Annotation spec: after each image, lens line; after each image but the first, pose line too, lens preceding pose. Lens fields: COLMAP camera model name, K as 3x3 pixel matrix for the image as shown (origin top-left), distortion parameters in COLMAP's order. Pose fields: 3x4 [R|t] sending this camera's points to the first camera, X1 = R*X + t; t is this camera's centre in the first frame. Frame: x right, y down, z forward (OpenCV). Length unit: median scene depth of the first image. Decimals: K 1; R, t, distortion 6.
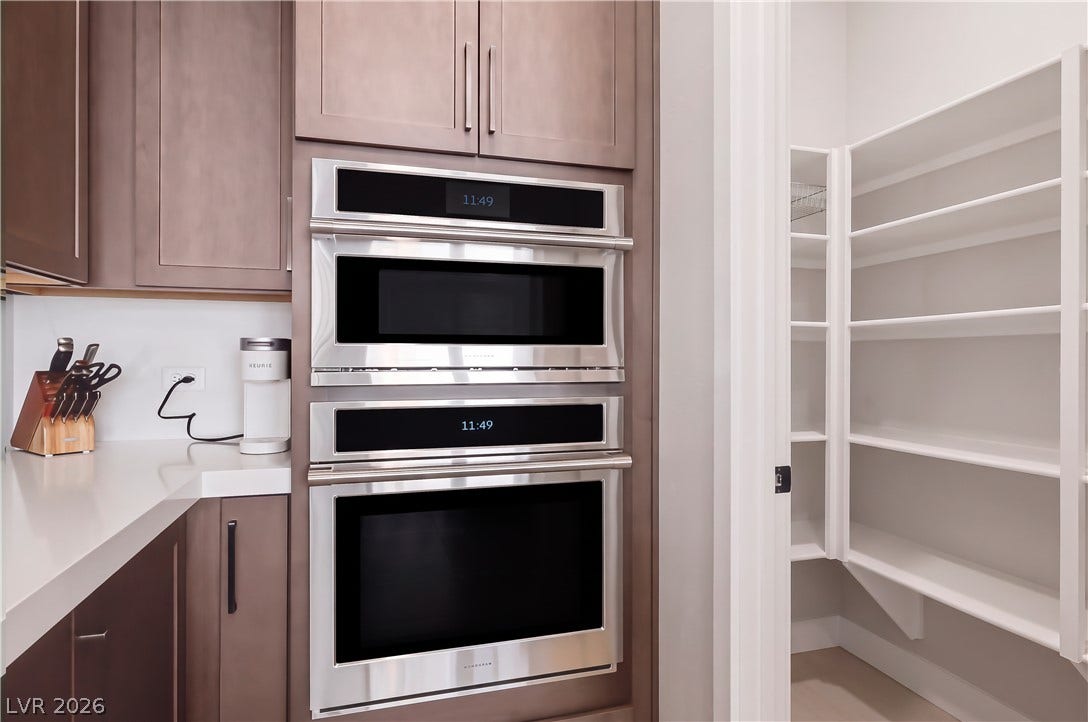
lens RADIAL K [[606.6, 0, 547.9], [0, 606.6, 363.8], [0, 0, 1]] dist [-0.003462, 0.000660]
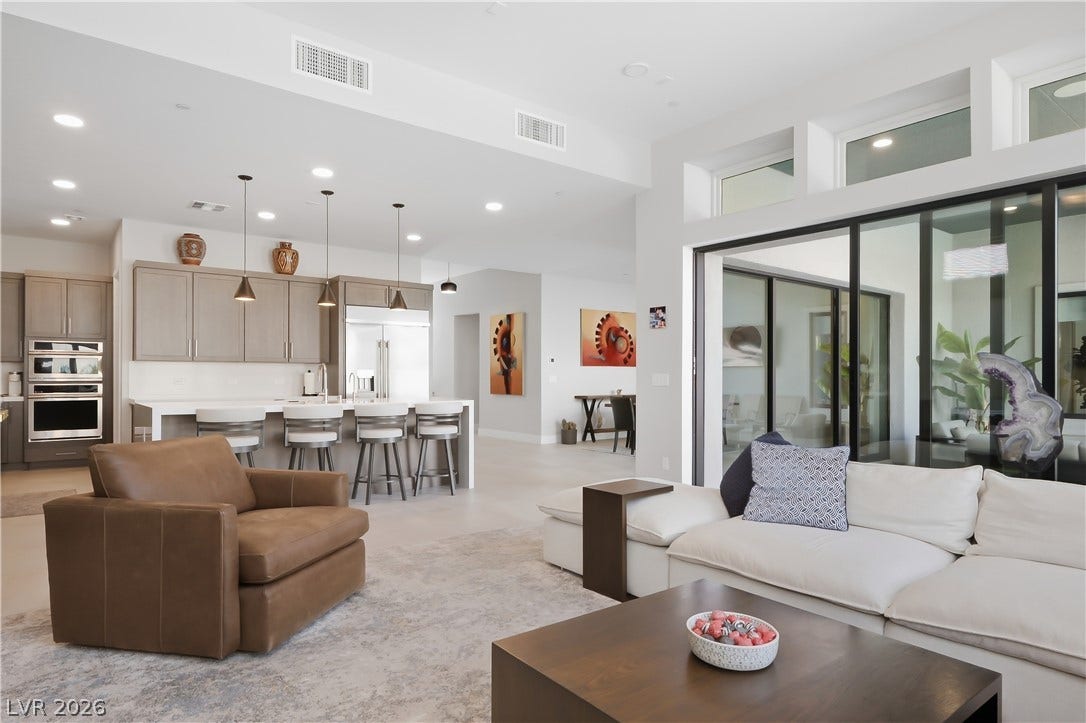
lens RADIAL K [[618.3, 0, 538.5], [0, 618.3, 366.8], [0, 0, 1]] dist [0.000103, 0.000099]
pose [[0.934646, 0.001791, 0.355575, 1.730990], [0.003302, 0.999900, -0.013715, -0.003967], [-0.355564, 0.013993, 0.934547, -5.261654]]
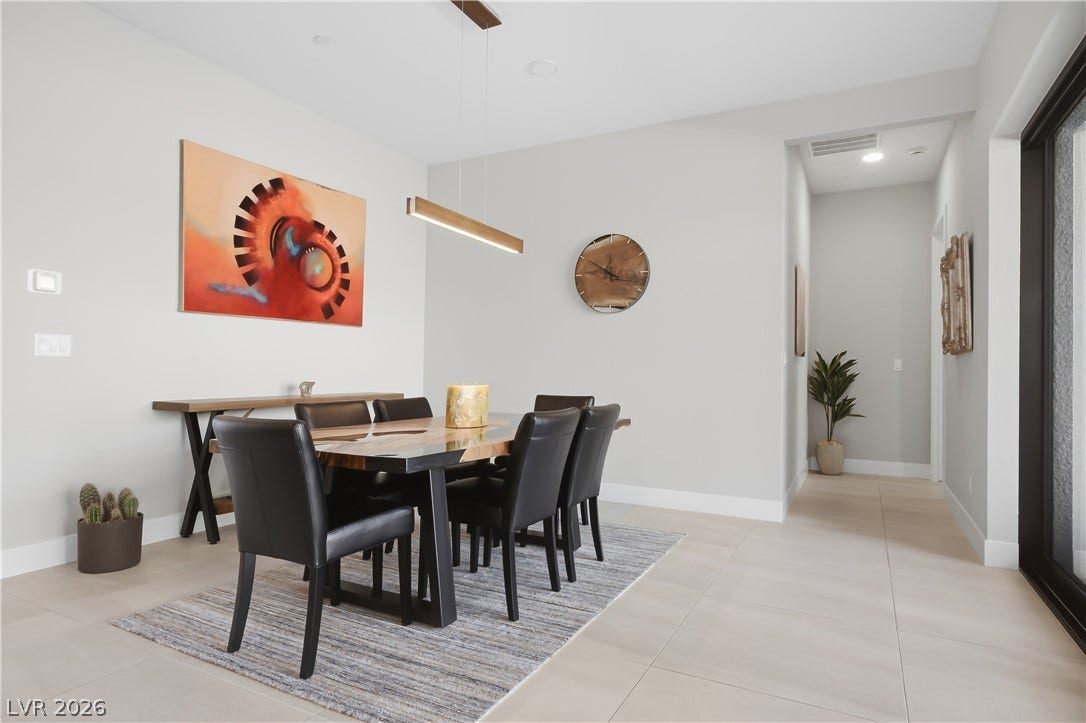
lens RADIAL K [[605.5, 0, 546.9], [0, 605.5, 364.3], [0, 0, 1]] dist [-0.003462, 0.000660]
pose [[0.702041, 0.005347, 0.712117, 4.206907], [-0.006950, 0.999976, -0.000656, 0.089716], [-0.712103, -0.004488, 0.702061, -1.168657]]
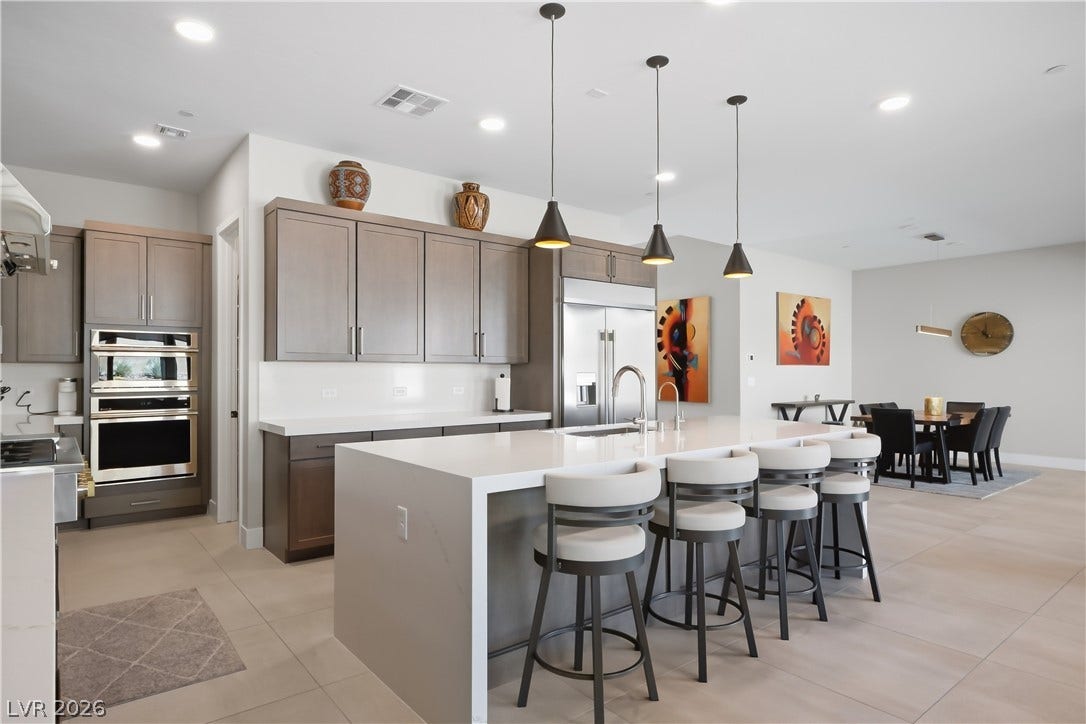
lens RADIAL K [[605.5, 0, 546.9], [0, 605.5, 364.8], [0, 0, 1]] dist [-0.003462, 0.000660]
pose [[0.928408, -0.000690, 0.371562, 0.695970], [0.004224, 0.999953, -0.008698, -0.076857], [-0.371538, 0.009645, 0.928368, -2.938772]]
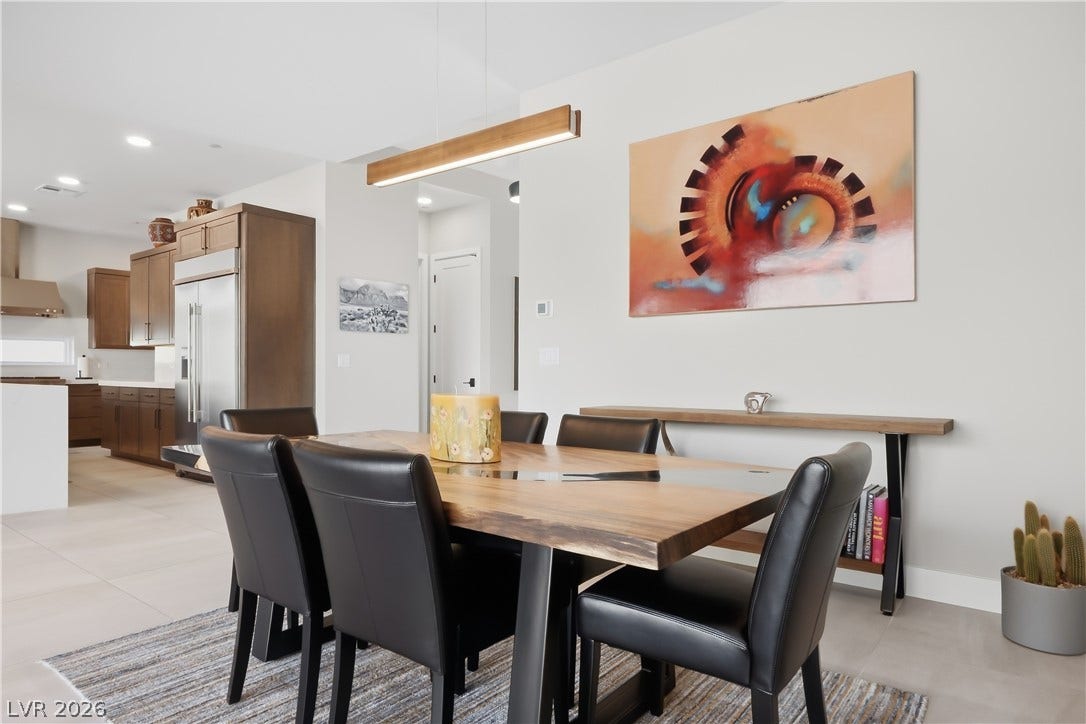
lens RADIAL K [[647.4, 0, 543.0], [0, 647.4, 362.0], [0, 0, 1]] dist [-0.001600, -0.000077]
pose [[0.567824, -0.017043, -0.822974, 6.860767], [-0.001258, 0.999767, -0.021572, 0.121556], [0.823149, 0.013284, 0.567670, -0.151828]]
